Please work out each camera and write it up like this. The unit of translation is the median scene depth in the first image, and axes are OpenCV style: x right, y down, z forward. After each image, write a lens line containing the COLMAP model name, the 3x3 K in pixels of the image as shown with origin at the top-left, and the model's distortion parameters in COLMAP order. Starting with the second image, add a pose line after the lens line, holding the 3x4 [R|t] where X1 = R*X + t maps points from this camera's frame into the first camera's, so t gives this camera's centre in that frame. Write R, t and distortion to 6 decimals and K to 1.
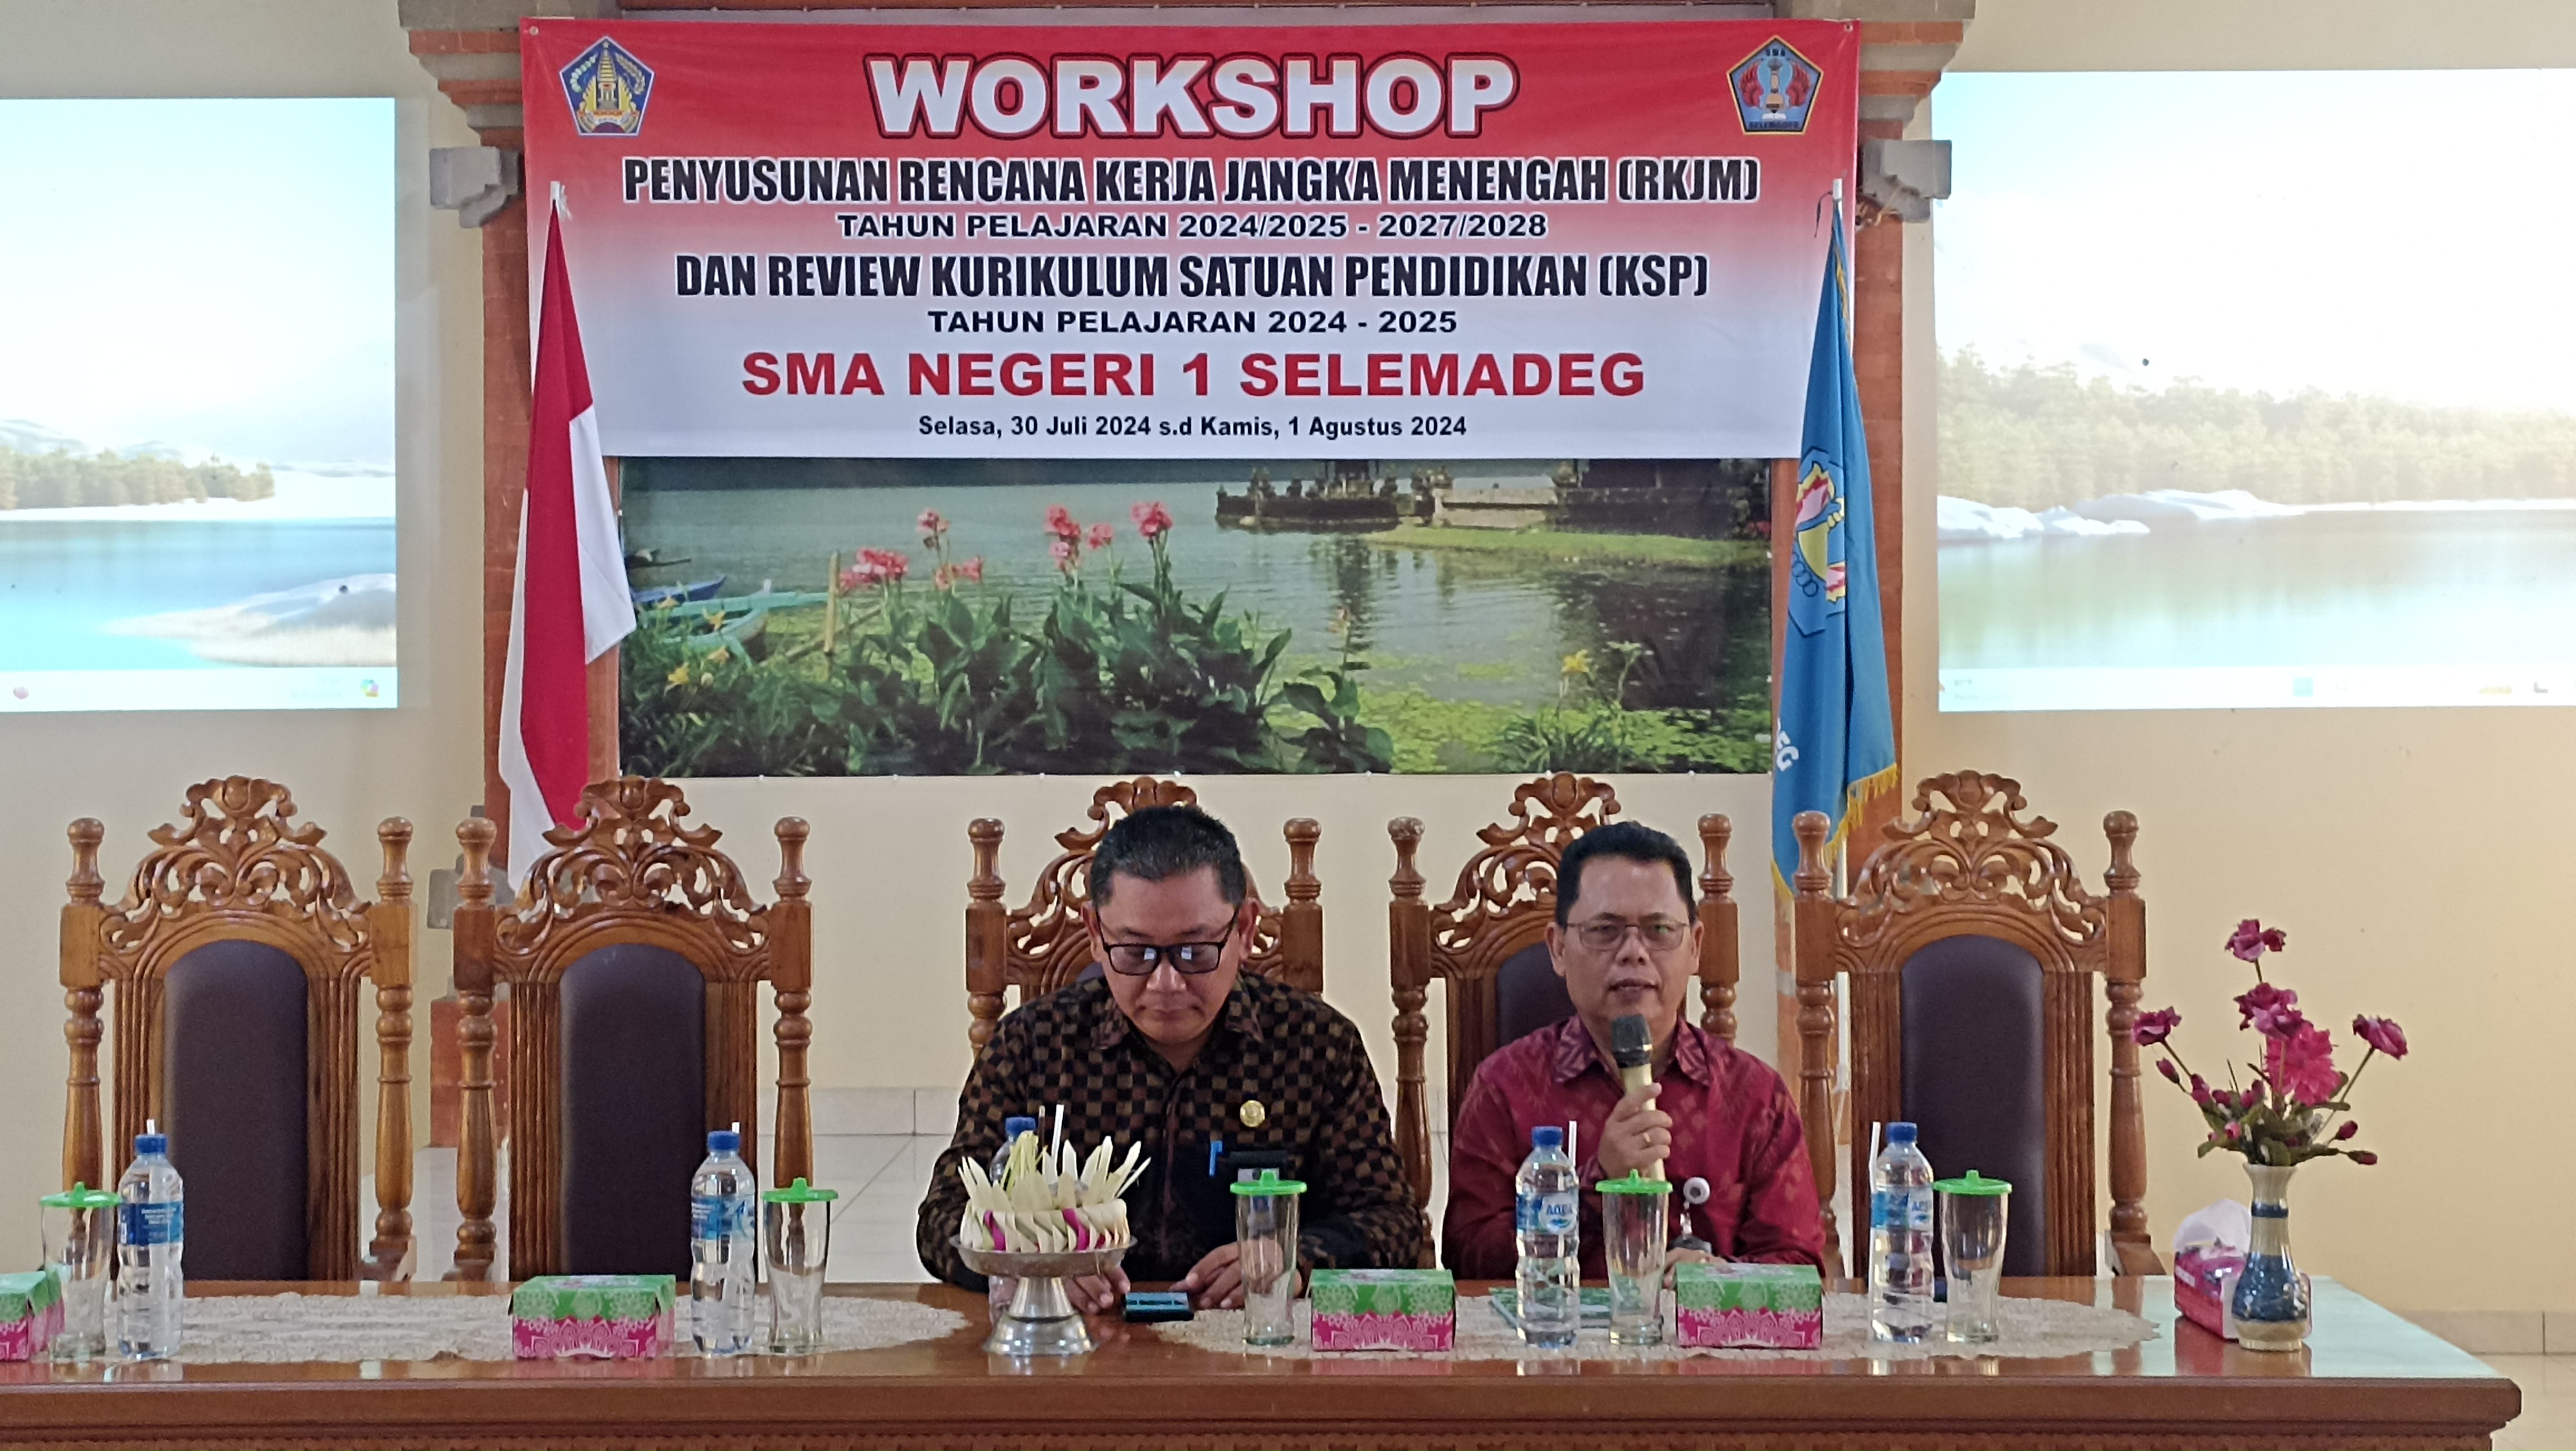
lens RADIAL K [[3783.0, 0, 1298.6], [0, 3783.0, 719.6], [0, 0, 1]] dist [0.007085, 0.090871]
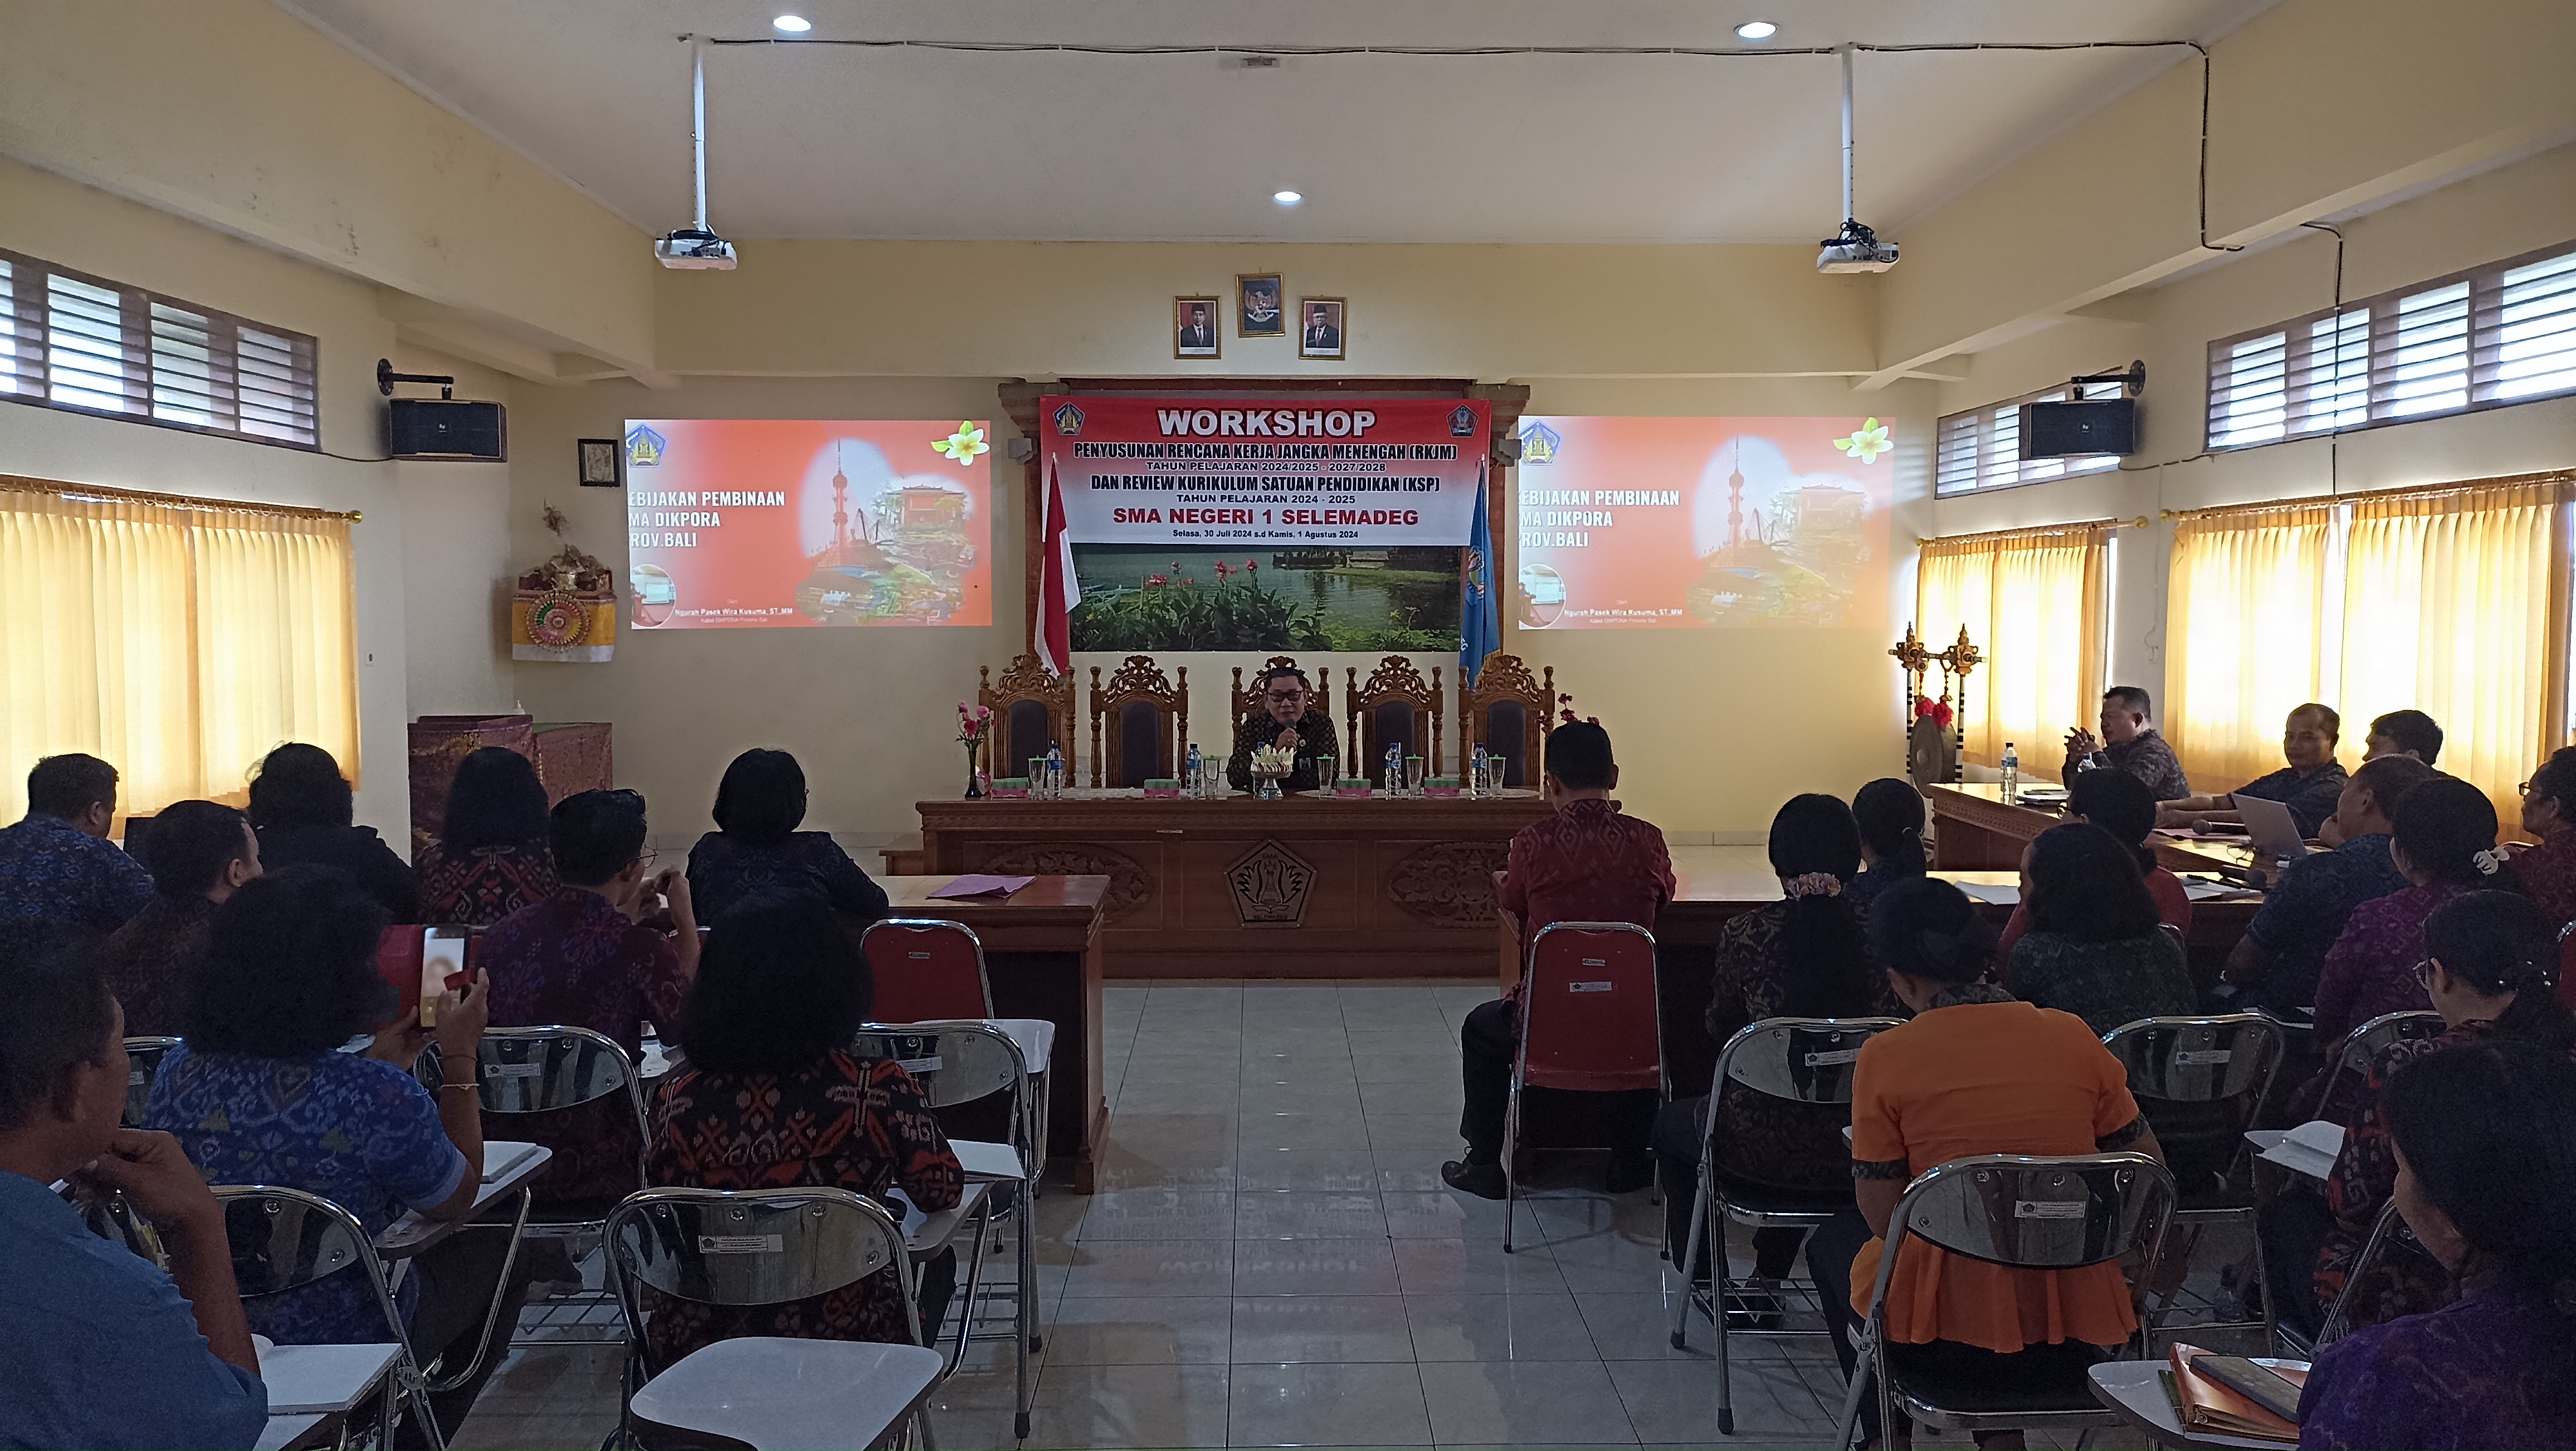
lens RADIAL K [[1895.8, 0, 1290.6], [0, 1895.8, 698.4], [0, 0, 1]] dist [0.036190, -0.001883]
pose [[0.999657, 0.003768, 0.025936, -0.046917], [-0.004920, 0.998998, 0.044491, -0.015126], [-0.025742, -0.044603, 0.998673, -0.494922]]
